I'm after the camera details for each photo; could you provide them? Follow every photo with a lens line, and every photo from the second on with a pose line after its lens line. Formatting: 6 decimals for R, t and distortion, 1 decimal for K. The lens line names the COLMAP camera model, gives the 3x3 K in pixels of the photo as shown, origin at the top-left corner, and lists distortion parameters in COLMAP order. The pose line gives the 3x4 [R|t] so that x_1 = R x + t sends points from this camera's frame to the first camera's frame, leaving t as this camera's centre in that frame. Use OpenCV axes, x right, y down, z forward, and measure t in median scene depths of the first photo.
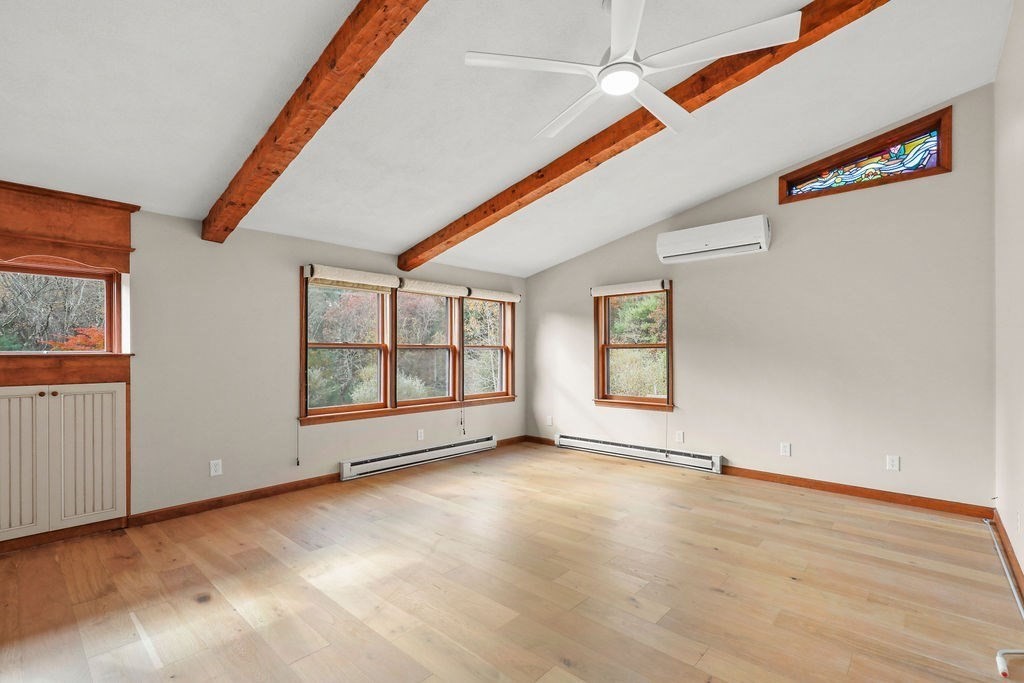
lens RADIAL K [[463.8, 0, 509.7], [0, 463.8, 351.0], [0, 0, 1]] dist [-0.001323, 0.001254]
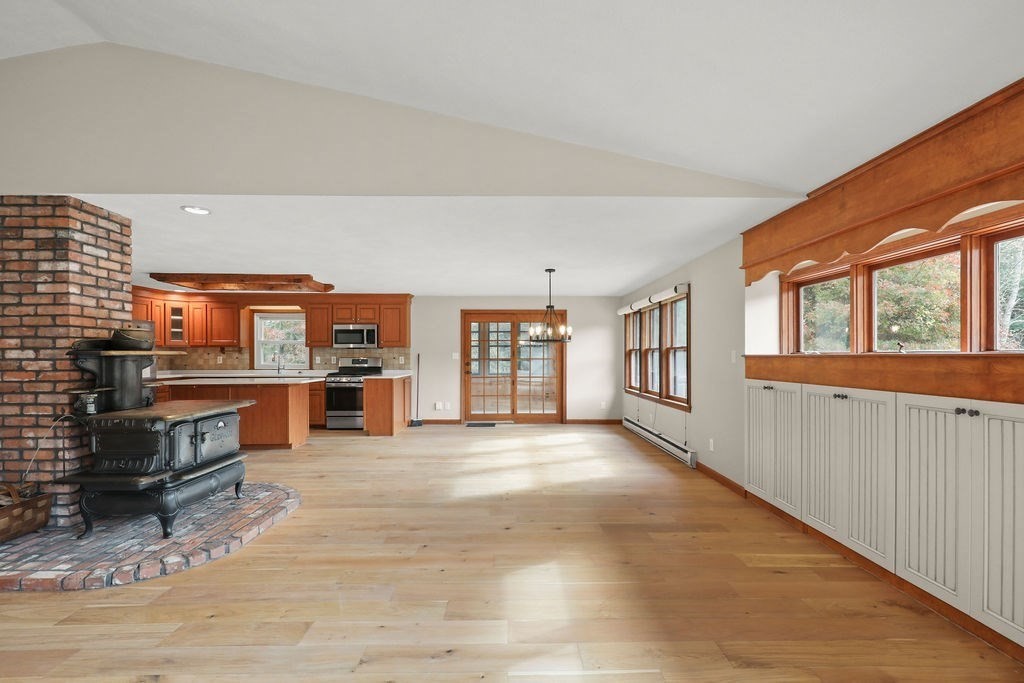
lens RADIAL K [[463.8, 0, 516.6], [0, 463.8, 351.5], [0, 0, 1]] dist [-0.001323, 0.001254]
pose [[-0.730099, -0.001108, -0.683341, -0.035000], [0.005359, 0.999959, -0.007347, 0.003654], [0.683321, -0.009026, -0.730063, 0.685730]]
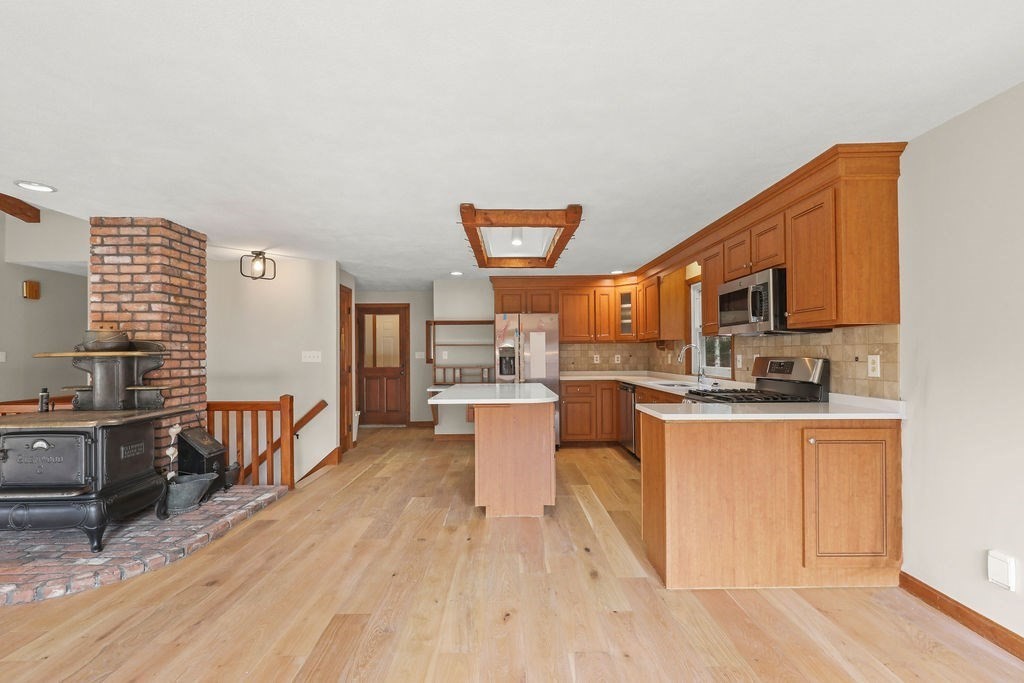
lens RADIAL K [[463.8, 0, 513.1], [0, 463.8, 347.9], [0, 0, 1]] dist [-0.001323, 0.001254]
pose [[-0.681880, 0.017356, 0.731258, -1.061534], [0.008233, 0.999837, -0.016054, 0.004406], [-0.731418, -0.004926, -0.681912, -0.240648]]
